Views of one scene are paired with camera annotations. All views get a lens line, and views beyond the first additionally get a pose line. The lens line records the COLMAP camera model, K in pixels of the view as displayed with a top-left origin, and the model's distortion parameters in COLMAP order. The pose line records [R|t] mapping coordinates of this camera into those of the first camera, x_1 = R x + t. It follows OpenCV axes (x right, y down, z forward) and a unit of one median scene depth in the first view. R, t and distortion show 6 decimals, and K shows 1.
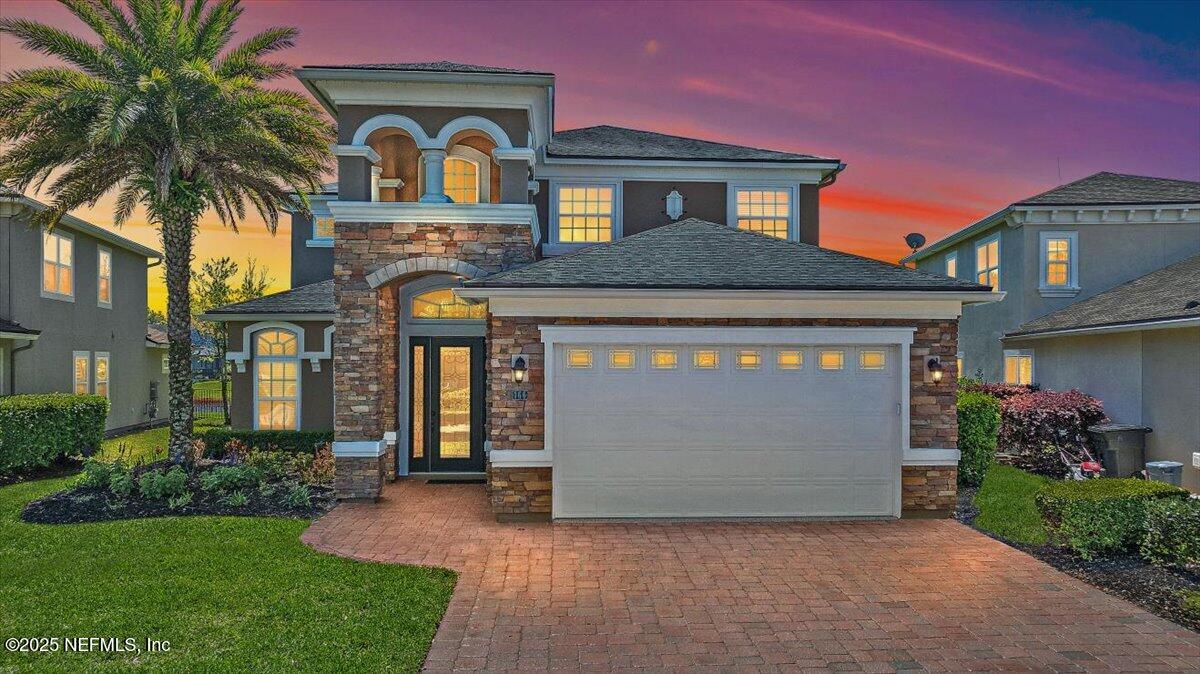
lens RADIAL K [[836.3, 0, 603.9], [0, 836.3, 358.0], [0, 0, 1]] dist [-0.007412, 0.001962]
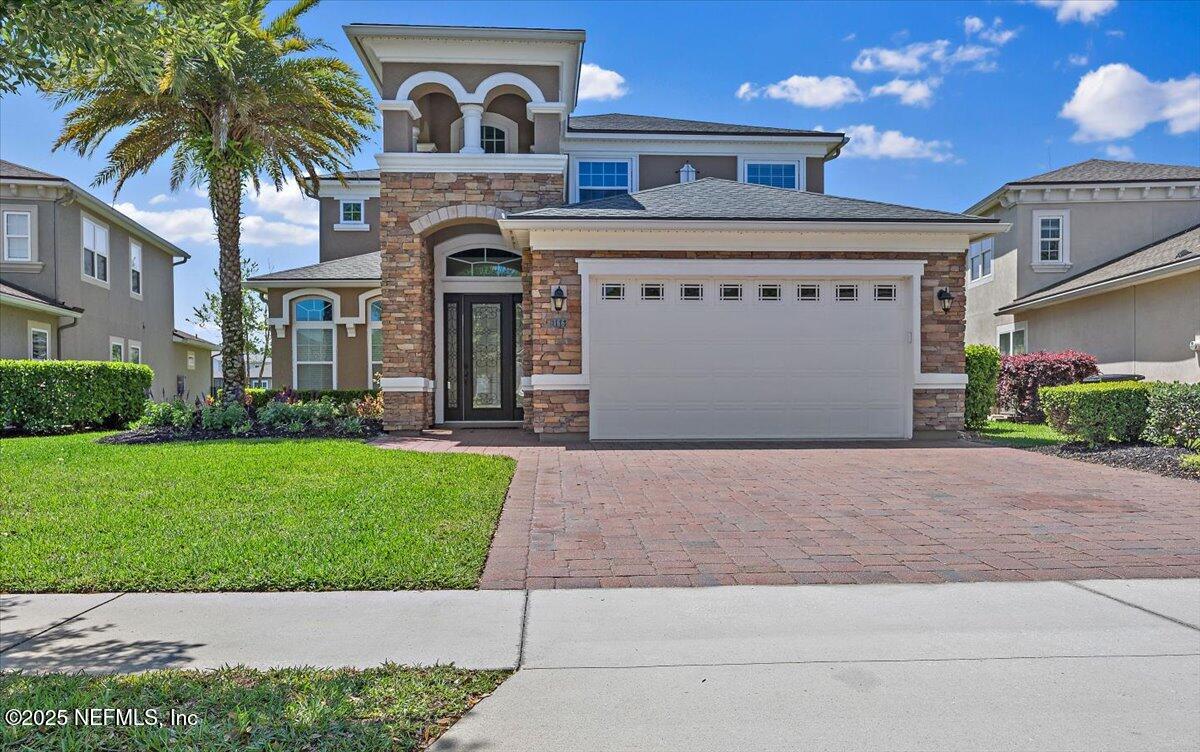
lens RADIAL K [[812.5, 0, 591.9], [0, 812.5, 395.0], [0, 0, 1]] dist [0.002562, 0.001146]
pose [[0.999968, -0.006632, -0.004545, -0.048243], [0.006685, 0.999911, 0.011548, 0.112269], [0.004468, -0.011578, 0.999923, -0.043925]]
